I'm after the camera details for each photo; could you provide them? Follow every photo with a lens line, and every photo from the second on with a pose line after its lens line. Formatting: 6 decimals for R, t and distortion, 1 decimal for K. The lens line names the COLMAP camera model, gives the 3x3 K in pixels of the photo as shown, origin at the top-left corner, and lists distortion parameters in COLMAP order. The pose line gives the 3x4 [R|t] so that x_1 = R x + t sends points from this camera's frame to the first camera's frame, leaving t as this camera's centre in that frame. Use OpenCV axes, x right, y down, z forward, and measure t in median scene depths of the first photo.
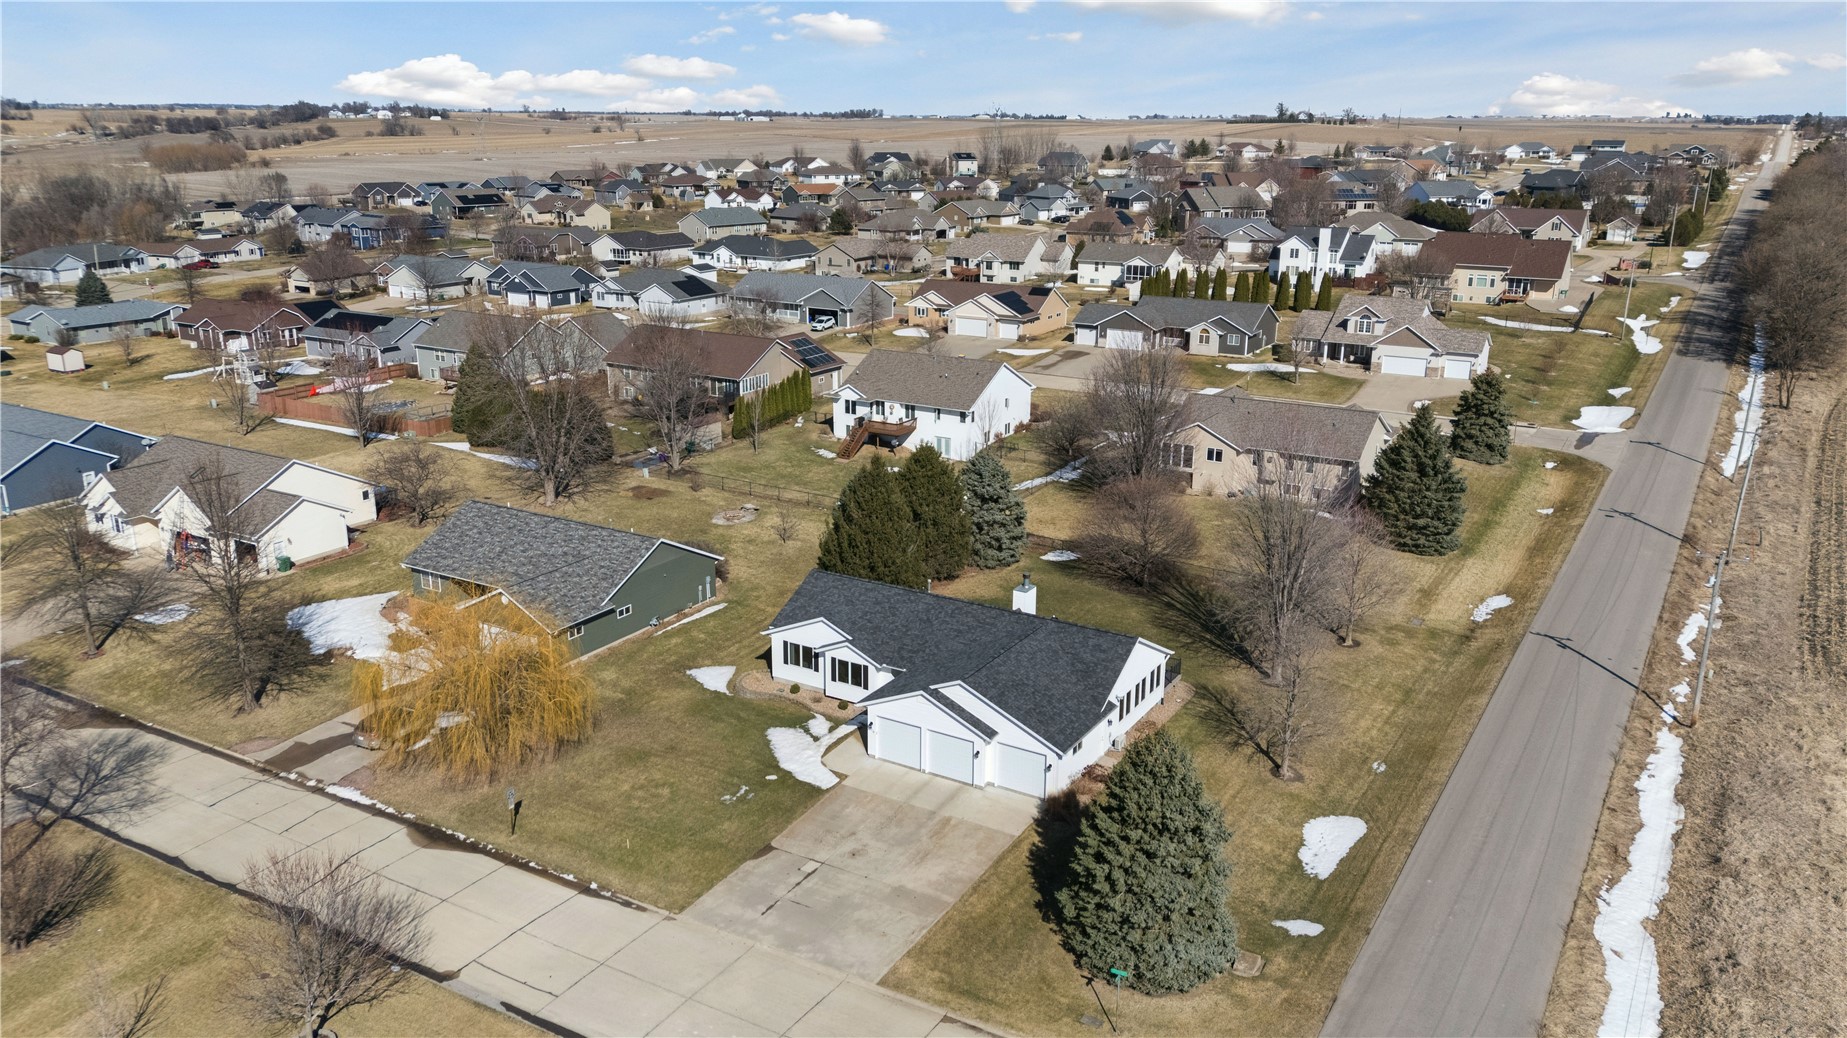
lens RADIAL K [[1353.5, 0, 928.2], [0, 1353.5, 509.5], [0, 0, 1]] dist [0.117704, -0.166338]
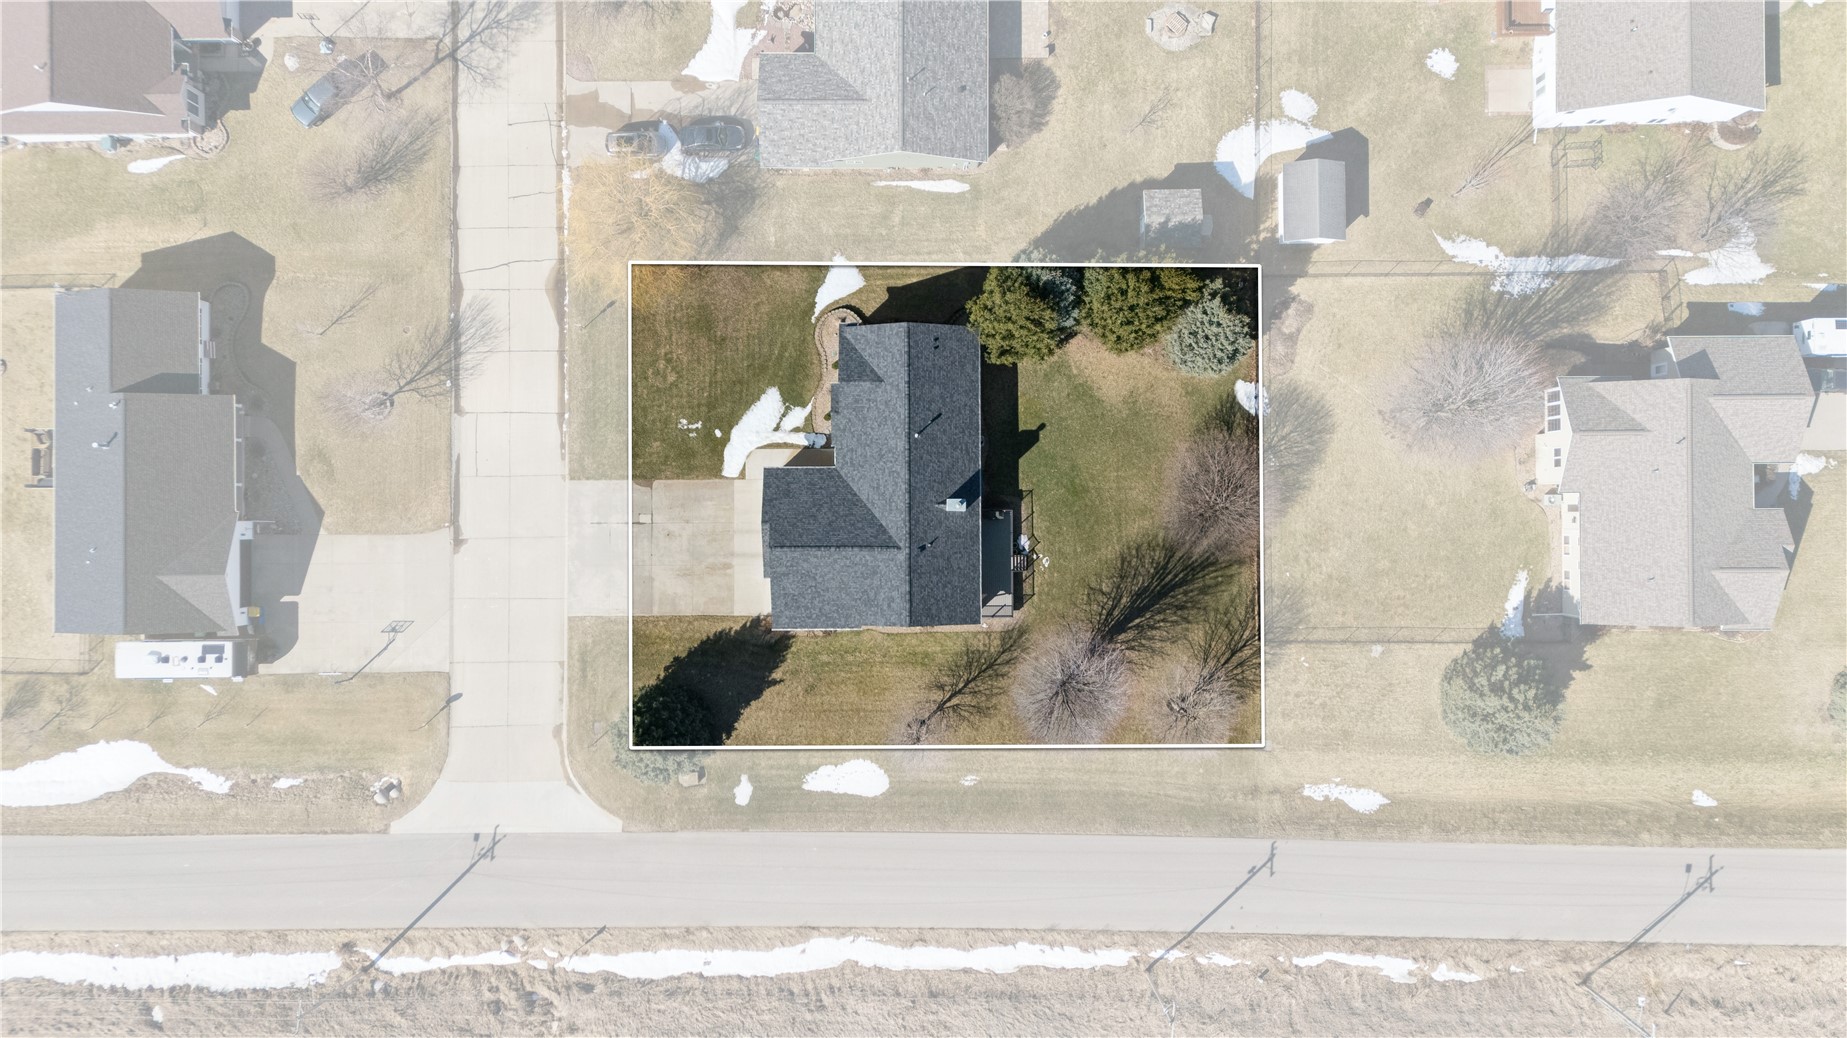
lens RADIAL K [[1353.5, 0, 928.2], [0, 1353.5, 509.5], [0, 0, 1]] dist [0.117704, -0.166338]
pose [[0.514637, 0.857387, -0.006038, 0.047951], [-0.242728, 0.152442, 0.958042, -0.753524], [0.822333, -0.491578, 0.286564, 0.447538]]
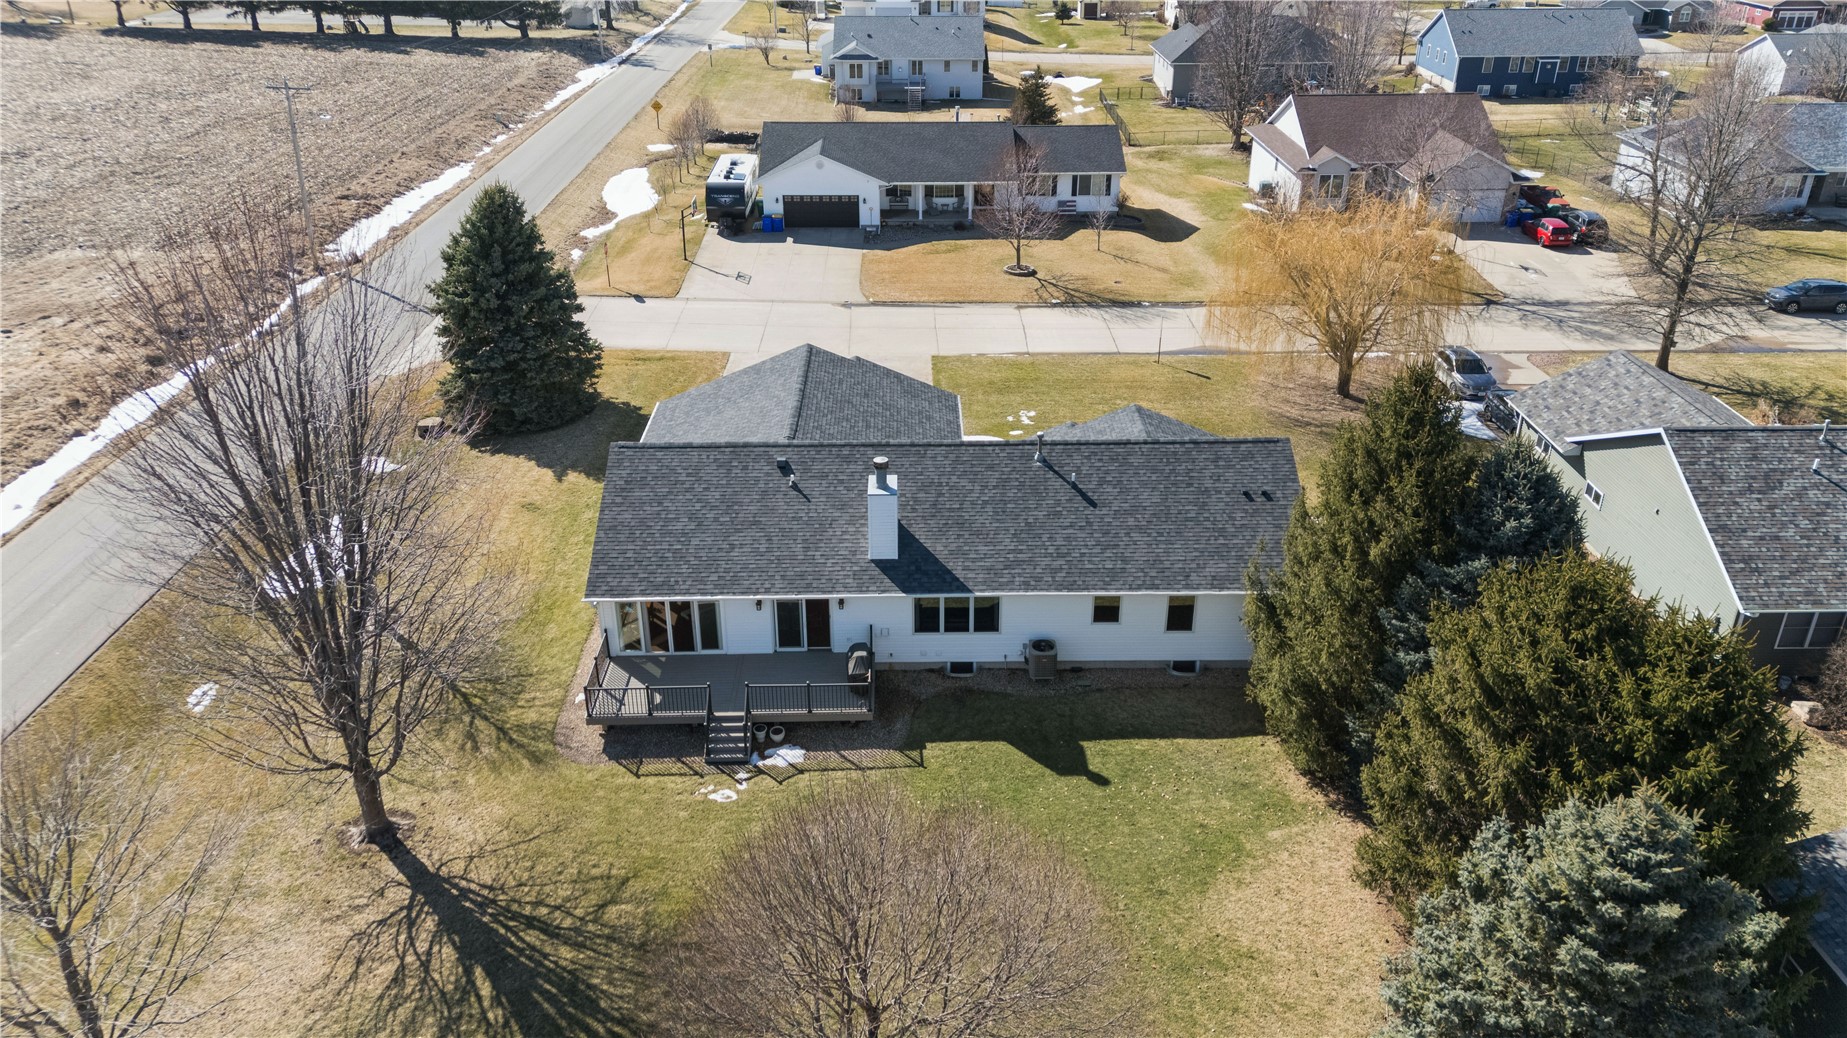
lens RADIAL K [[1353.5, 0, 928.2], [0, 1353.5, 509.5], [0, 0, 1]] dist [0.117704, -0.166338]
pose [[-0.850681, 0.227204, -0.474047, 0.207514], [-0.154886, 0.753414, 0.639045, -0.179912], [0.502347, 0.617046, -0.605724, 0.925063]]
